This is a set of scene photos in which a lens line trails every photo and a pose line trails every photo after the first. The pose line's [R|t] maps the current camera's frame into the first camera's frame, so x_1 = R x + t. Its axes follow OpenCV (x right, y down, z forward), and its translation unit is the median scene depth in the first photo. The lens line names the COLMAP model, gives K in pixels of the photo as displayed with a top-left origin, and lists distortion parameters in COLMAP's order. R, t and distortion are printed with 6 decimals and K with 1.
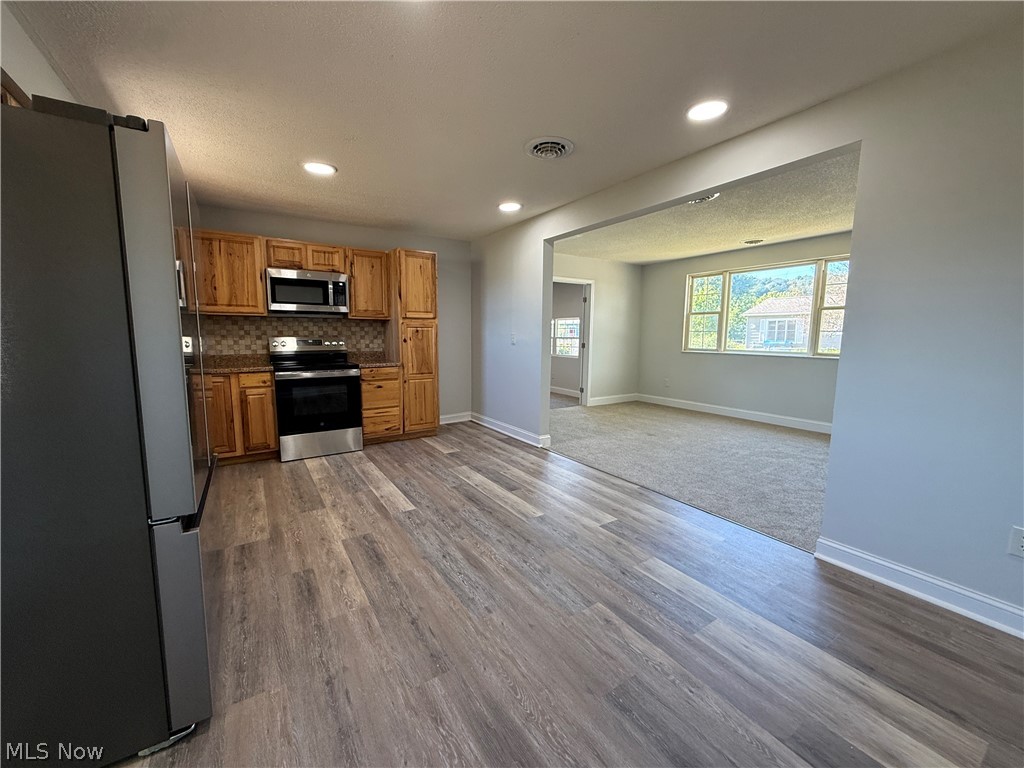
lens RADIAL K [[408.7, 0, 509.1], [0, 408.7, 383.5], [0, 0, 1]] dist [-0.000403, -0.000029]
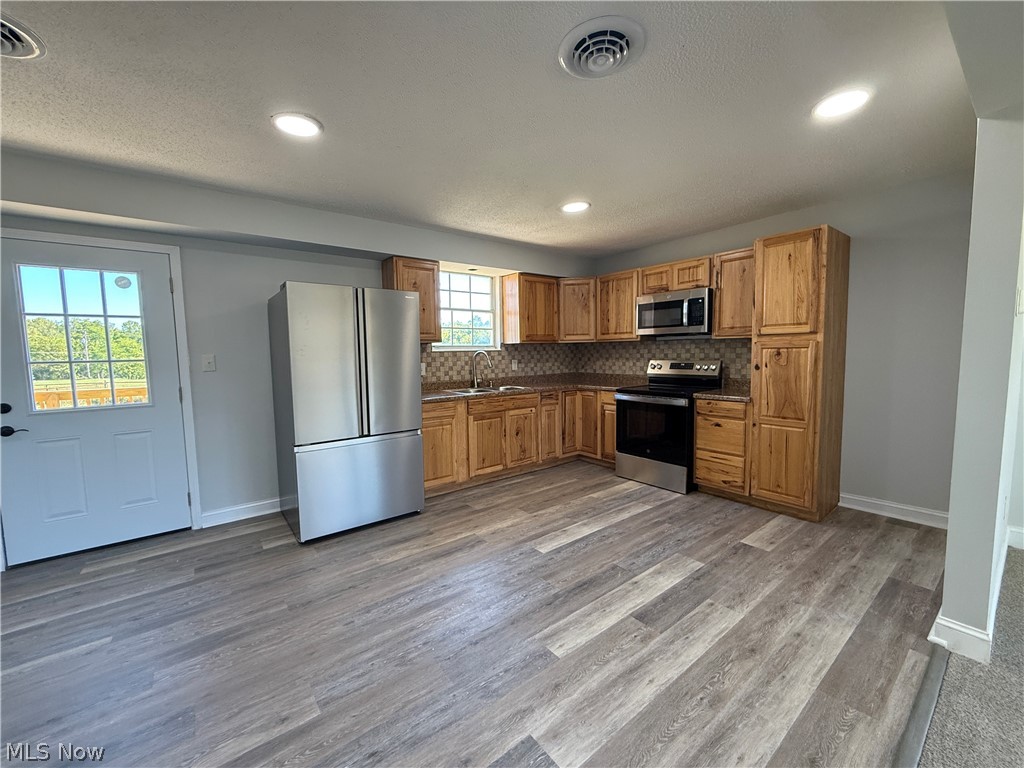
lens RADIAL K [[408.7, 0, 509.1], [0, 408.7, 383.5], [0, 0, 1]] dist [-0.000403, -0.000029]
pose [[0.085074, 0.073108, -0.993689, 0.475138], [-0.104683, 0.992441, 0.064054, -0.089209], [0.990860, 0.098573, 0.092084, 0.590045]]
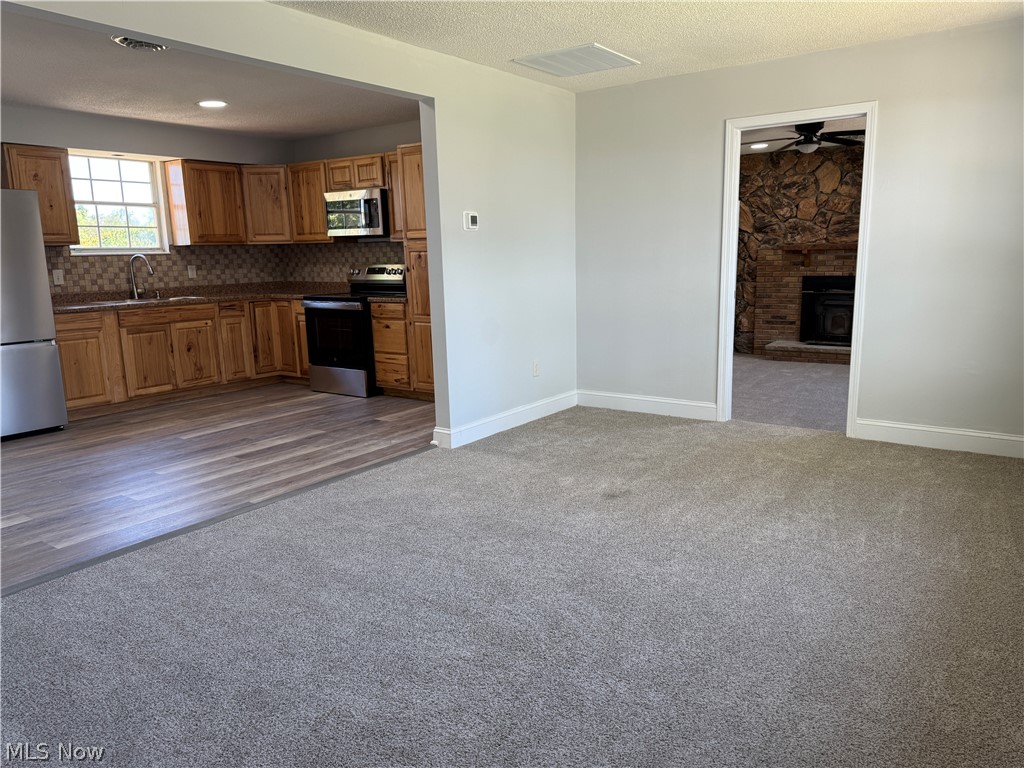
lens RADIAL K [[725.6, 0, 521.2], [0, 725.6, 388.8], [0, 0, 1]] dist [0.118388, -0.205503]
pose [[0.365707, 0.159353, -0.916987, 1.274017], [-0.088717, 0.986716, 0.136089, -0.102398], [0.926492, 0.031584, 0.374986, 0.797198]]
